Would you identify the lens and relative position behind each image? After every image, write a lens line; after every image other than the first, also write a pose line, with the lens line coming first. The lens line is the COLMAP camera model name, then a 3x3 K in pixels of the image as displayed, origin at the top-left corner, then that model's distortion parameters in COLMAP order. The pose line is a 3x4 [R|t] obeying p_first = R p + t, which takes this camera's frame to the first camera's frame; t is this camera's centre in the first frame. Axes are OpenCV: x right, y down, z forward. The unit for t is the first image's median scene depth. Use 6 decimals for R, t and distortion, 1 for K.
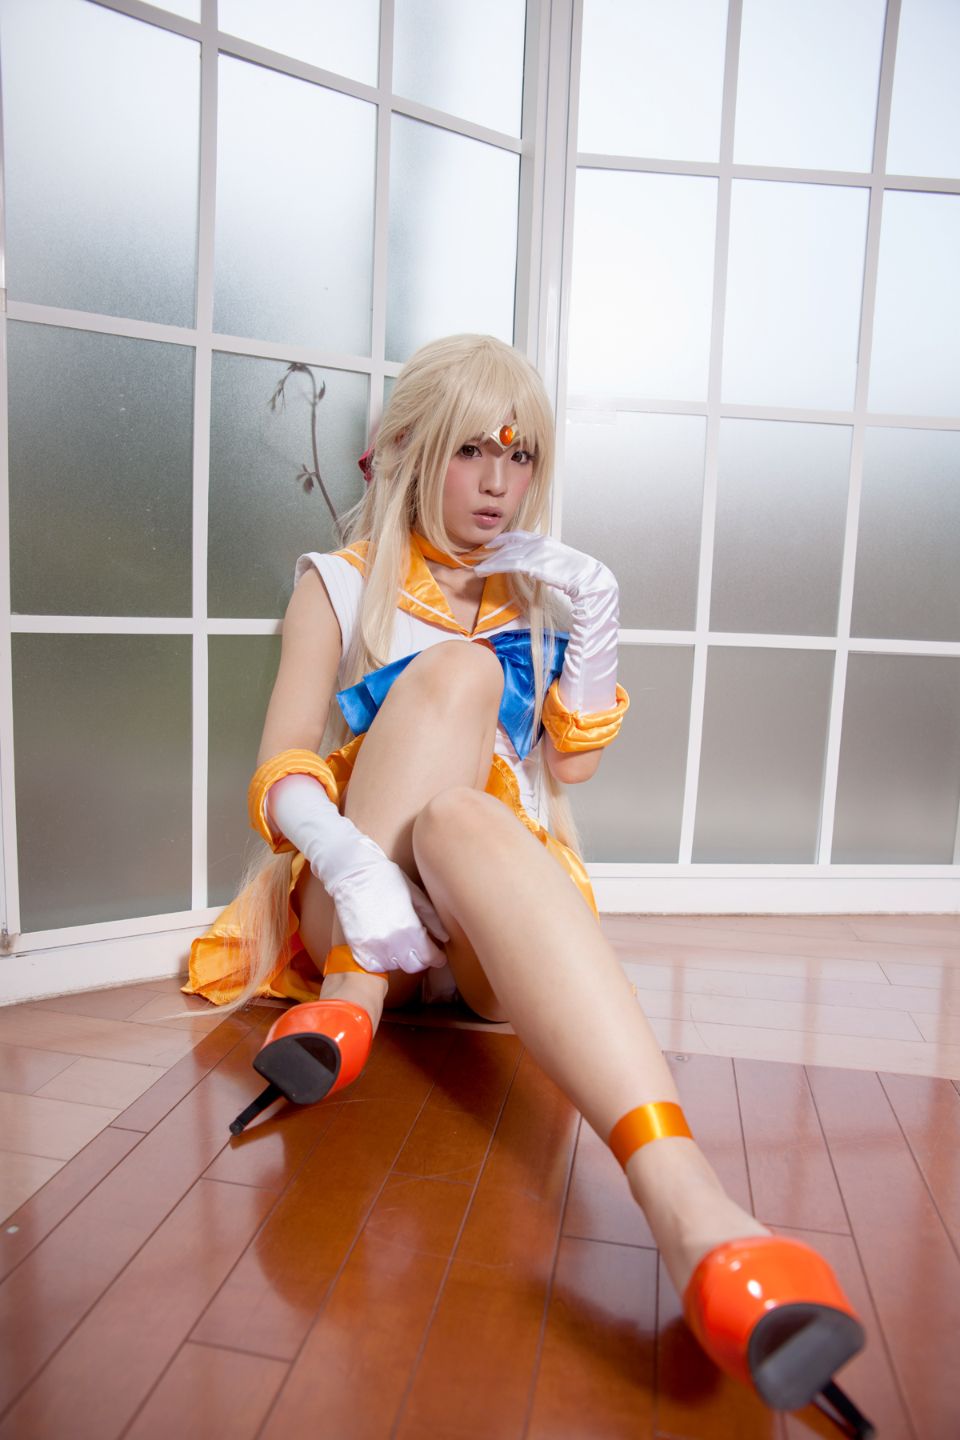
lens RADIAL K [[987.7, 0, 477.2], [0, 987.7, 717.1], [0, 0, 1]] dist [-0.087796, 0.065961]
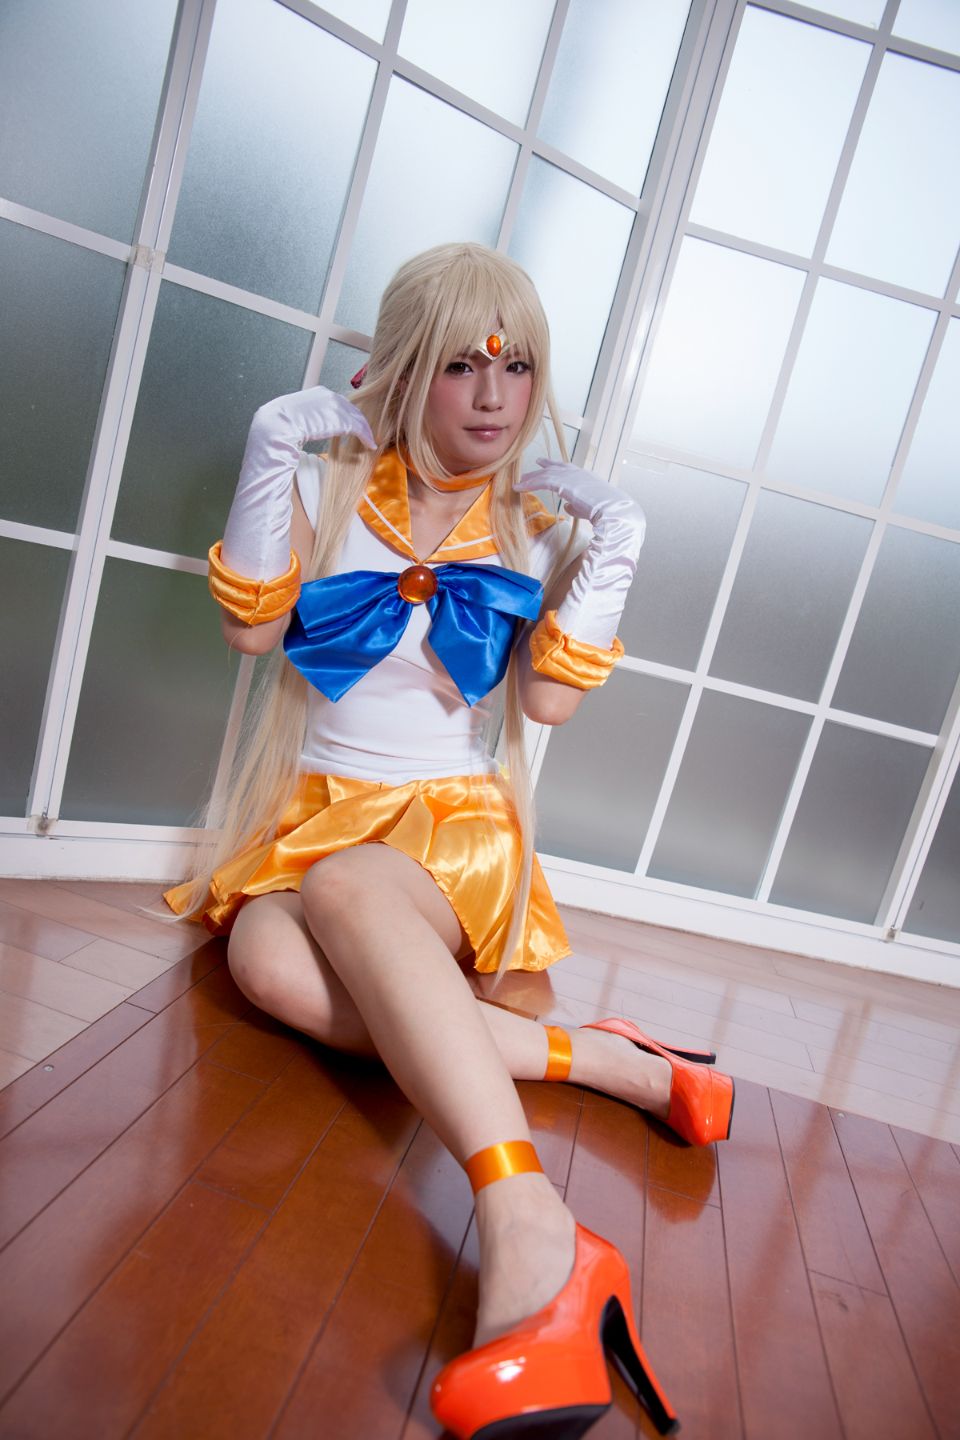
lens RADIAL K [[987.7, 0, 477.2], [0, 987.7, 717.1], [0, 0, 1]] dist [-0.087796, 0.065961]
pose [[0.977103, 0.210058, 0.033849, -0.047550], [-0.211202, 0.976825, 0.034748, -0.027091], [-0.025765, -0.041101, 0.998823, -0.105940]]
